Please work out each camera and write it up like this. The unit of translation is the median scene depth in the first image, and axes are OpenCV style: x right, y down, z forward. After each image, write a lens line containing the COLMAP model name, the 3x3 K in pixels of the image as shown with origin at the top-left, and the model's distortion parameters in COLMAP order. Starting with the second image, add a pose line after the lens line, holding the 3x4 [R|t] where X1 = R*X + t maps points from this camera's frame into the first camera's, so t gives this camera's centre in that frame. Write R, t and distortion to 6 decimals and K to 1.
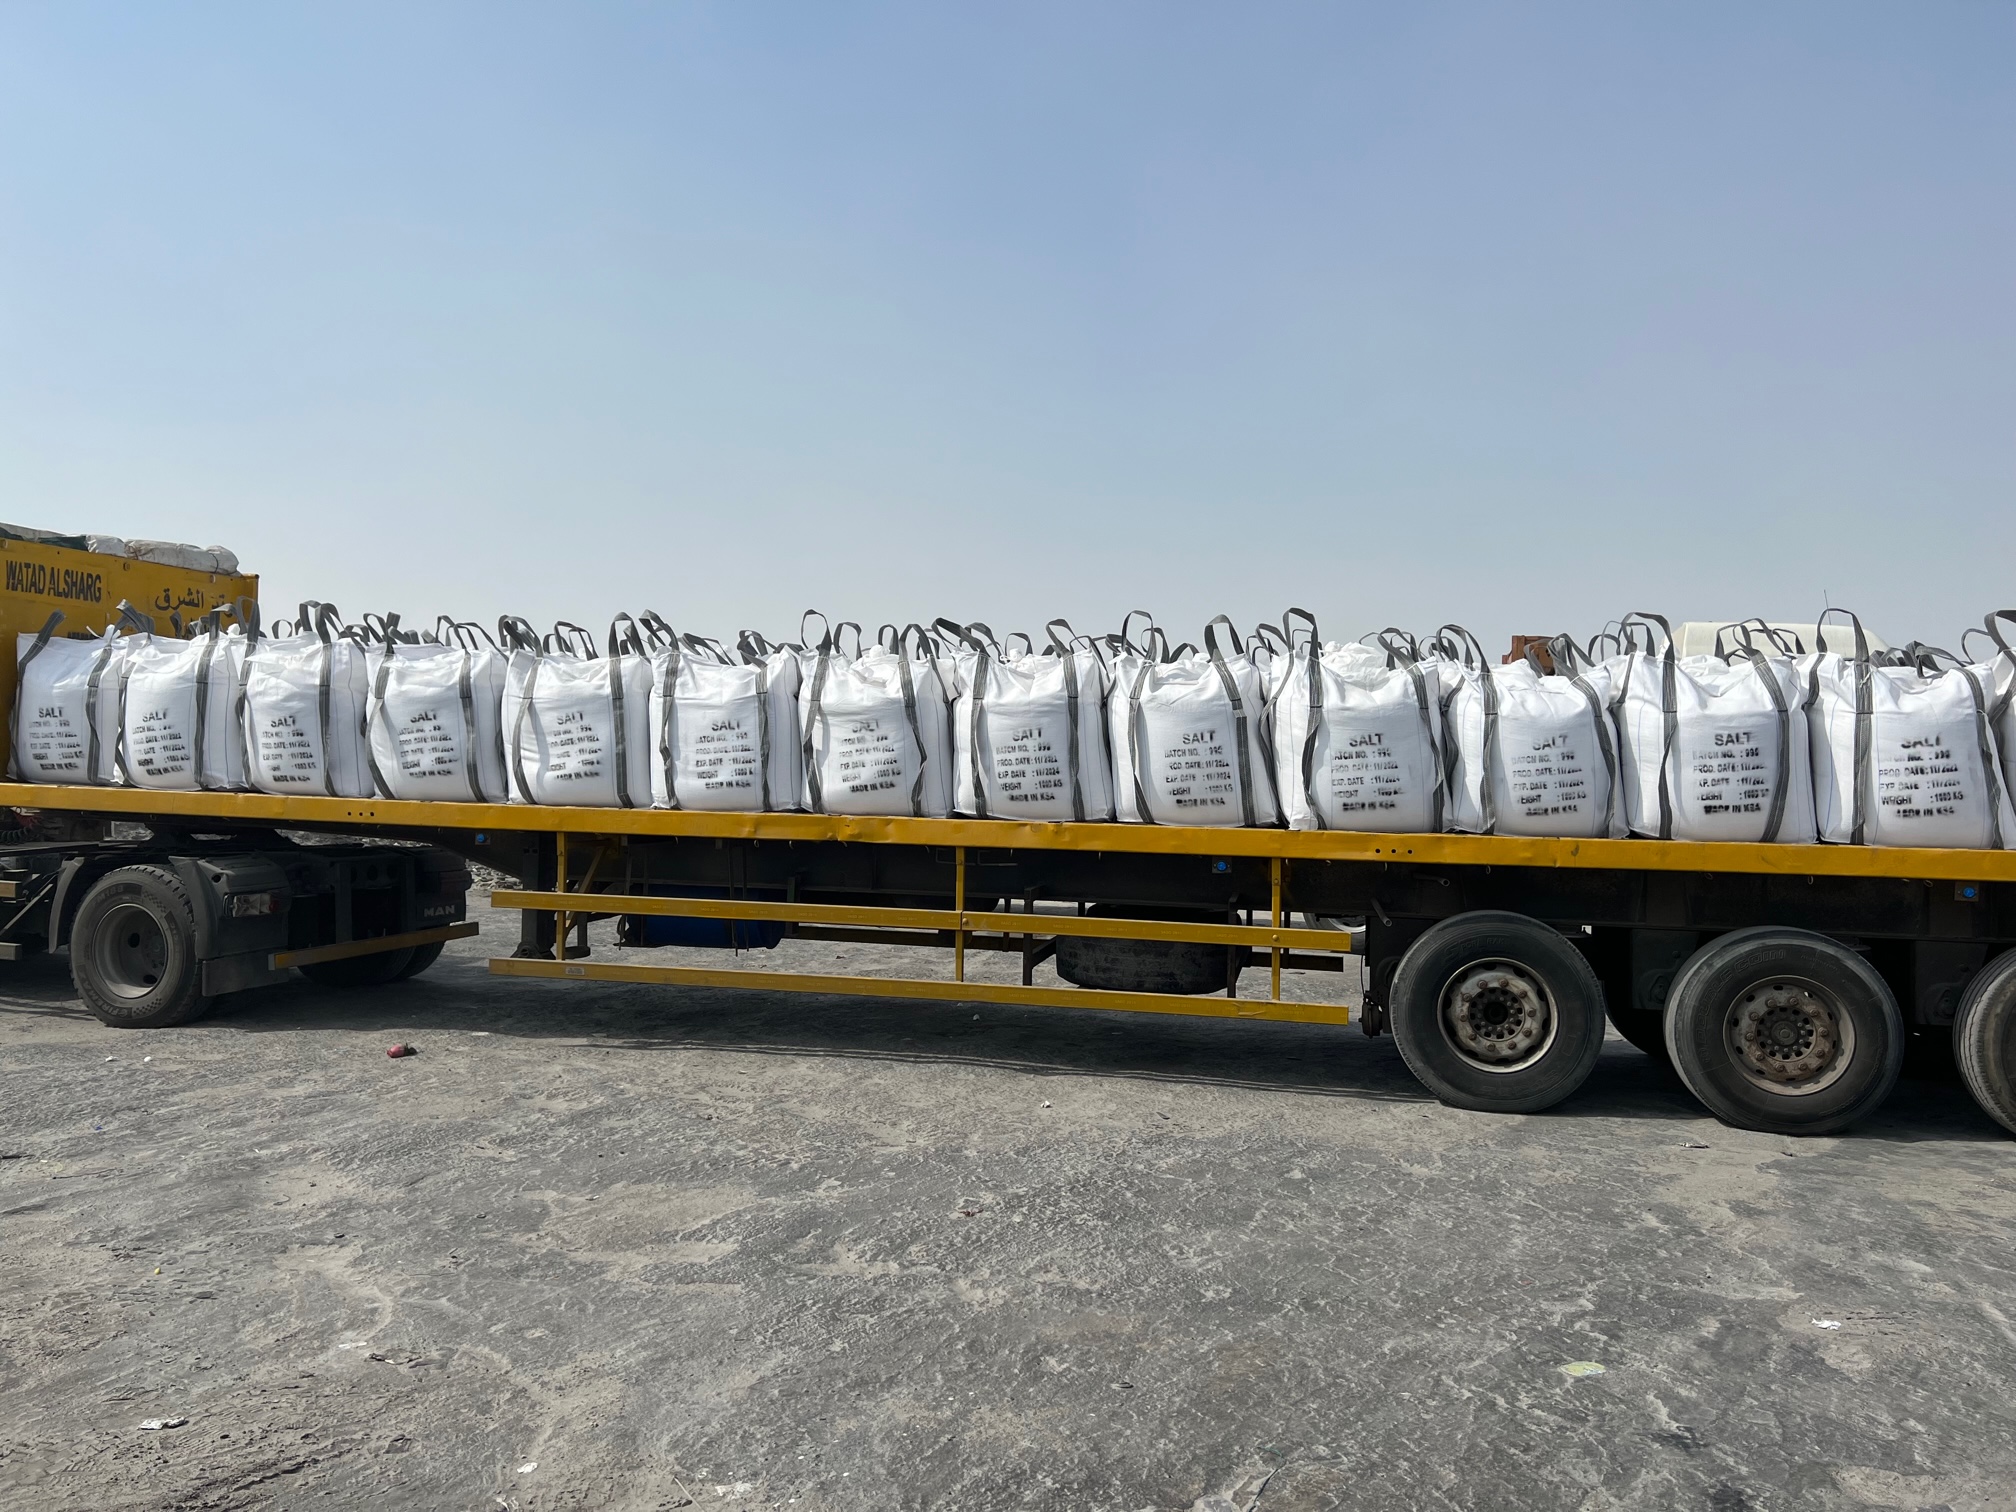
lens RADIAL K [[1497.9, 0, 995.8], [0, 1497.9, 751.3], [0, 0, 1]] dist [0.045388, -0.032870]
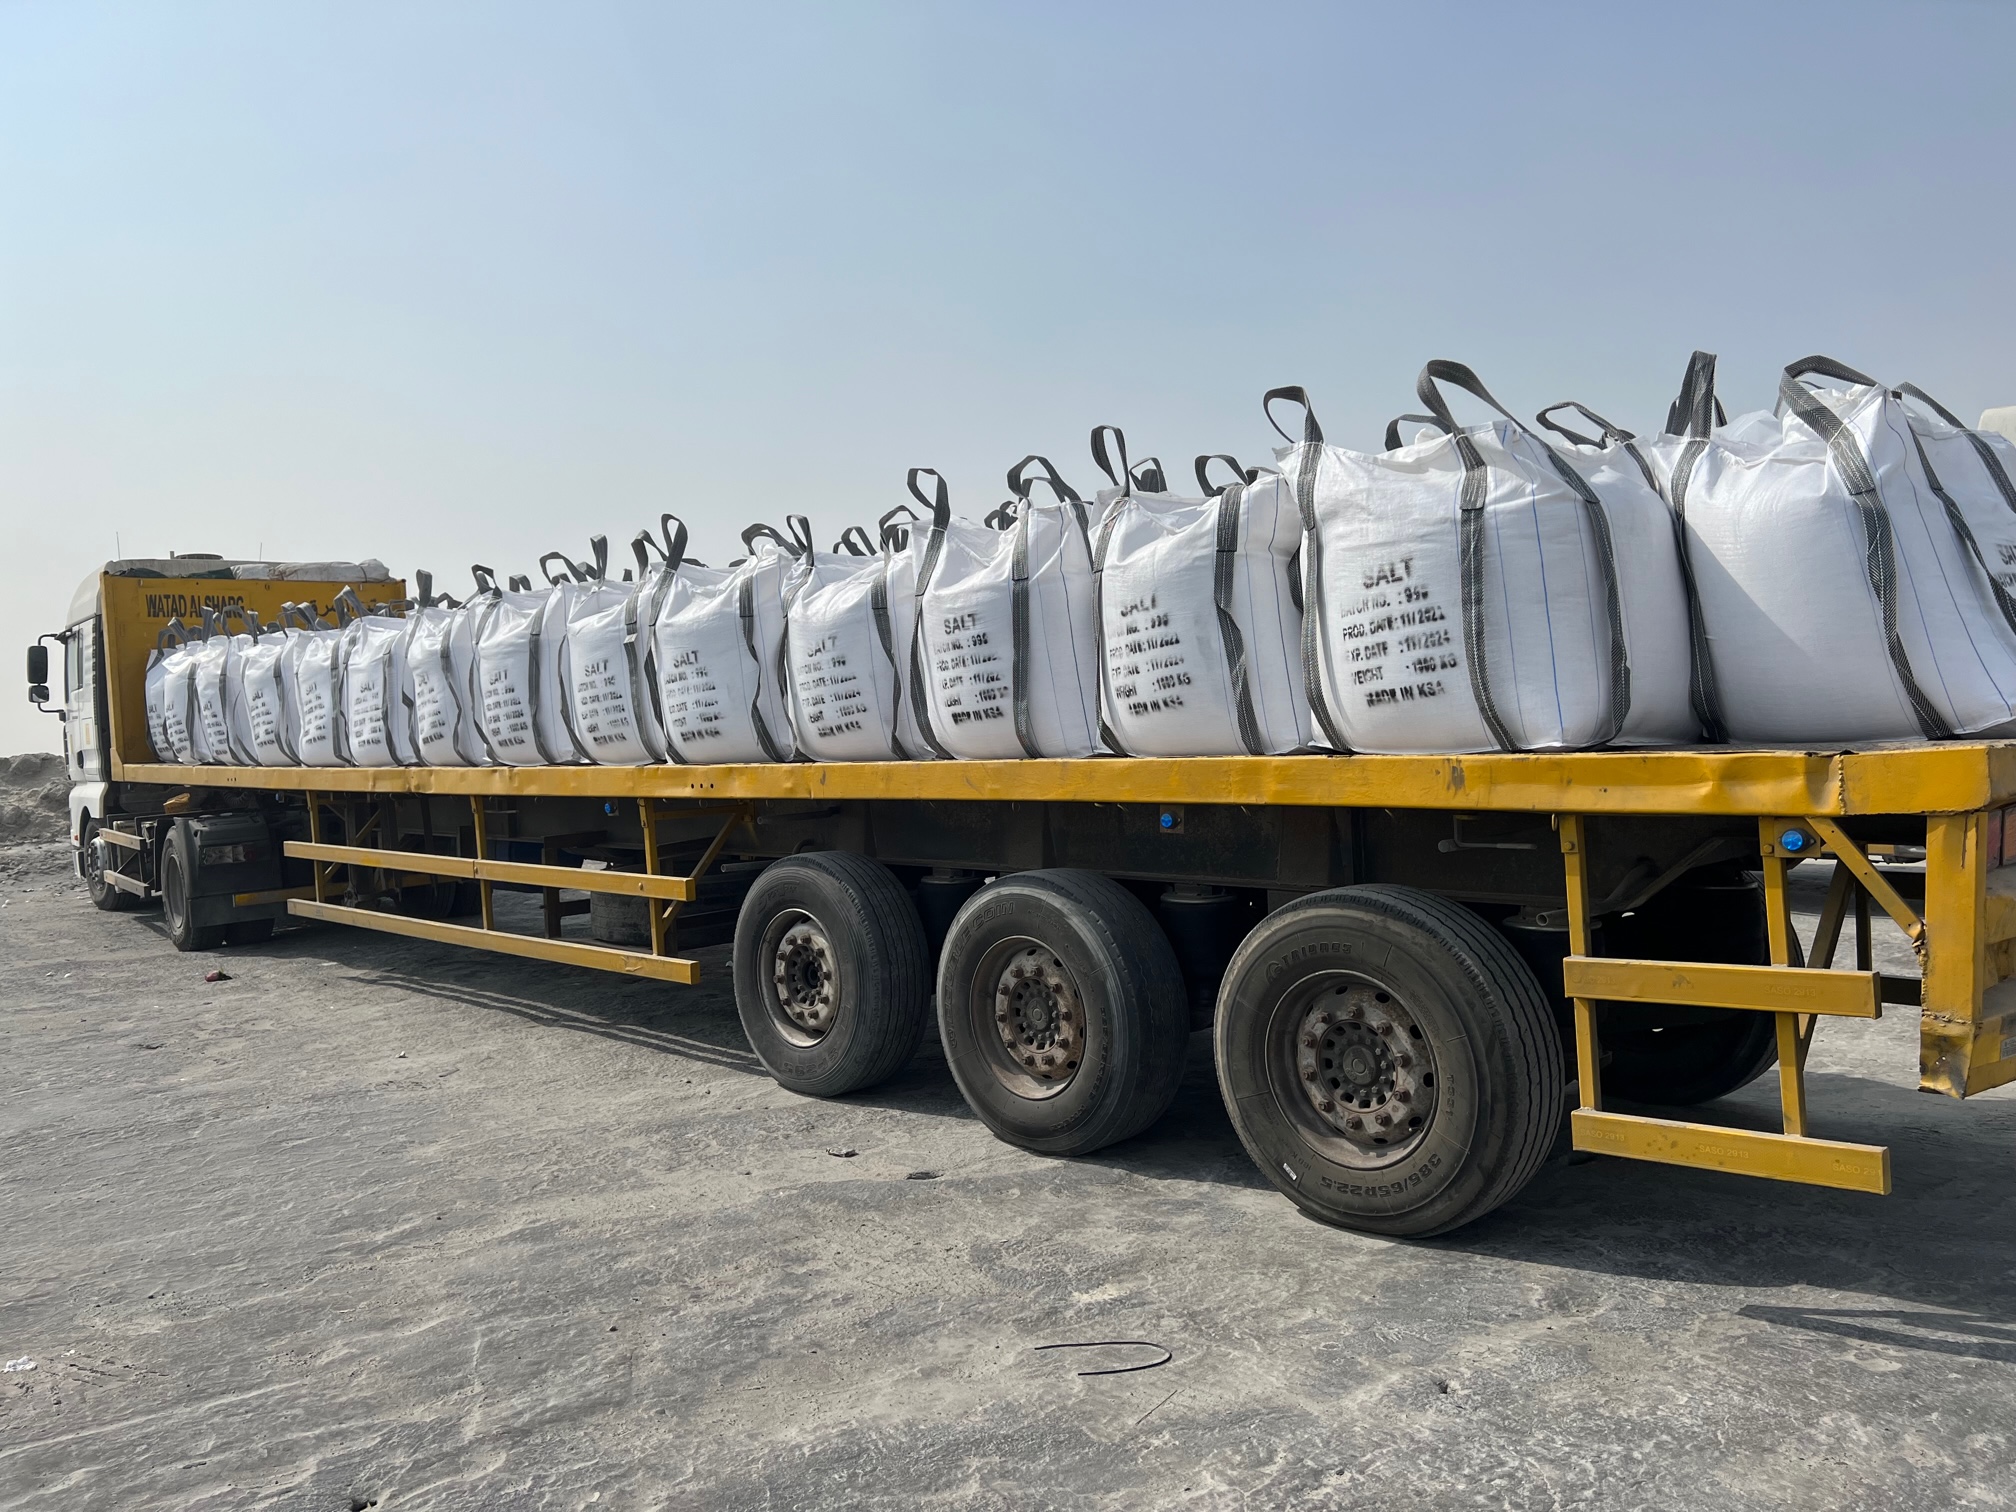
lens RADIAL K [[1497.9, 0, 1043.1], [0, 1497.9, 732.2], [0, 0, 1]] dist [0.045388, -0.032870]
pose [[0.843145, -0.053093, -0.535058, 0.828474], [0.075281, 0.996968, 0.019701, 0.030879], [0.532390, -0.056890, 0.844586, 0.347762]]
